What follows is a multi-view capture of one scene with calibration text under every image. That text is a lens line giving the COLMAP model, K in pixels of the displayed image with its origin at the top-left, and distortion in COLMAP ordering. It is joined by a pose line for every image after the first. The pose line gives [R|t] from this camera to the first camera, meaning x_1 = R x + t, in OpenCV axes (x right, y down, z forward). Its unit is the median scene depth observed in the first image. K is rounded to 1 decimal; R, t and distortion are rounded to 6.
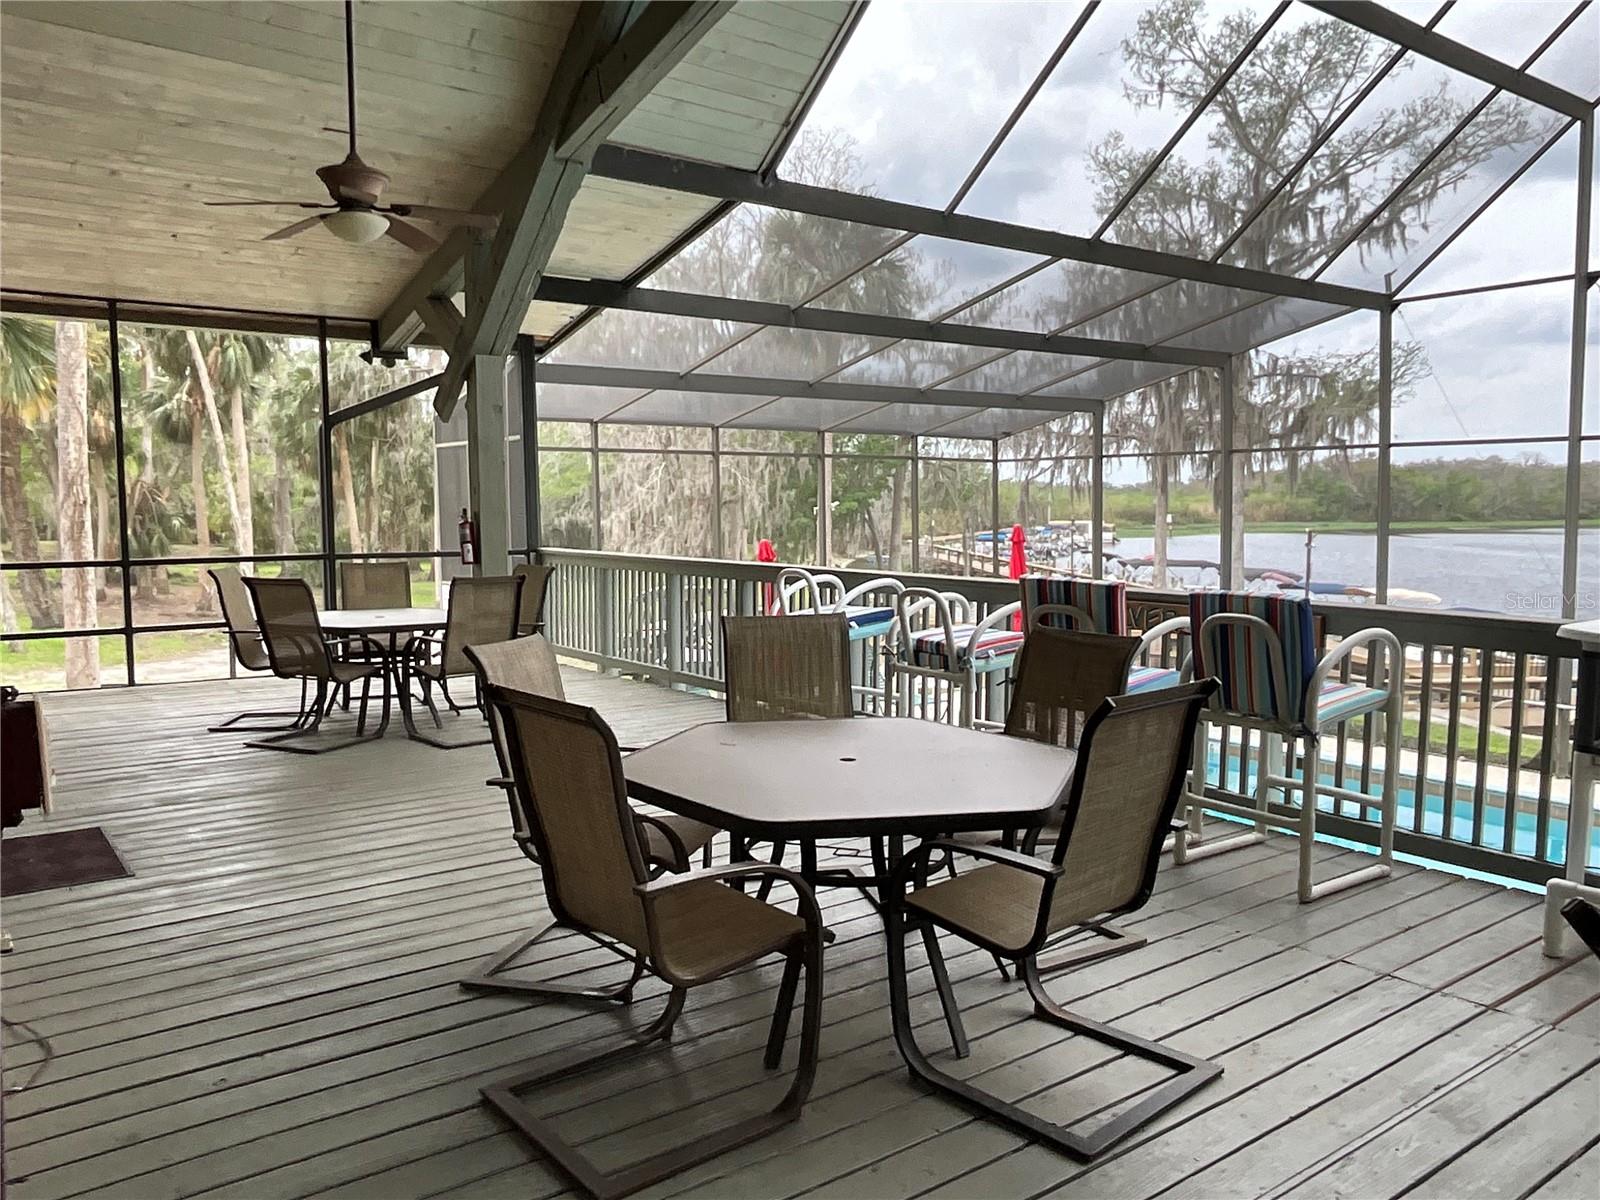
lens RADIAL K [[1182.2, 0, 801.4], [0, 1182.2, 601.0], [0, 0, 1]] dist [-0.011249, -0.004274]
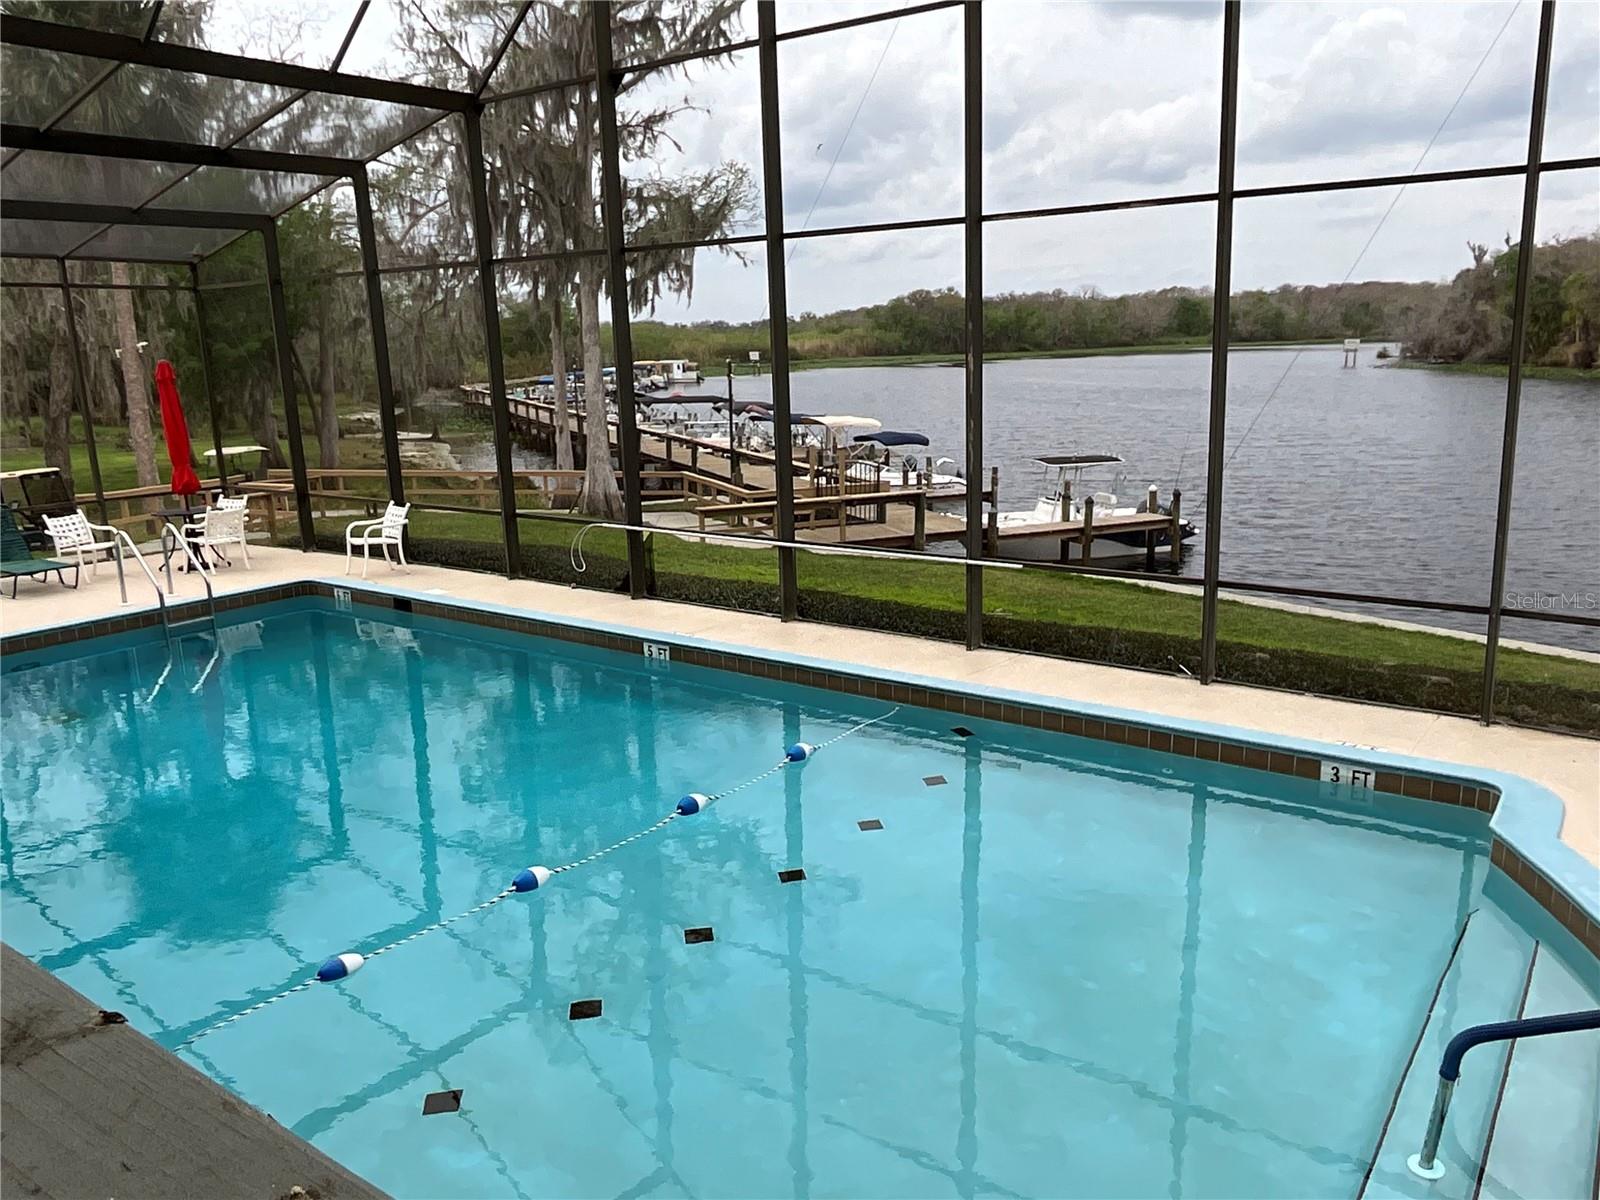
lens RADIAL K [[1182.2, 0, 797.0], [0, 1182.2, 602.9], [0, 0, 1]] dist [-0.011249, -0.004274]
pose [[0.955535, -0.083906, 0.282690, 0.221638], [0.045938, 0.989315, 0.138365, 0.009320], [-0.291279, -0.119227, 0.949179, 0.000149]]
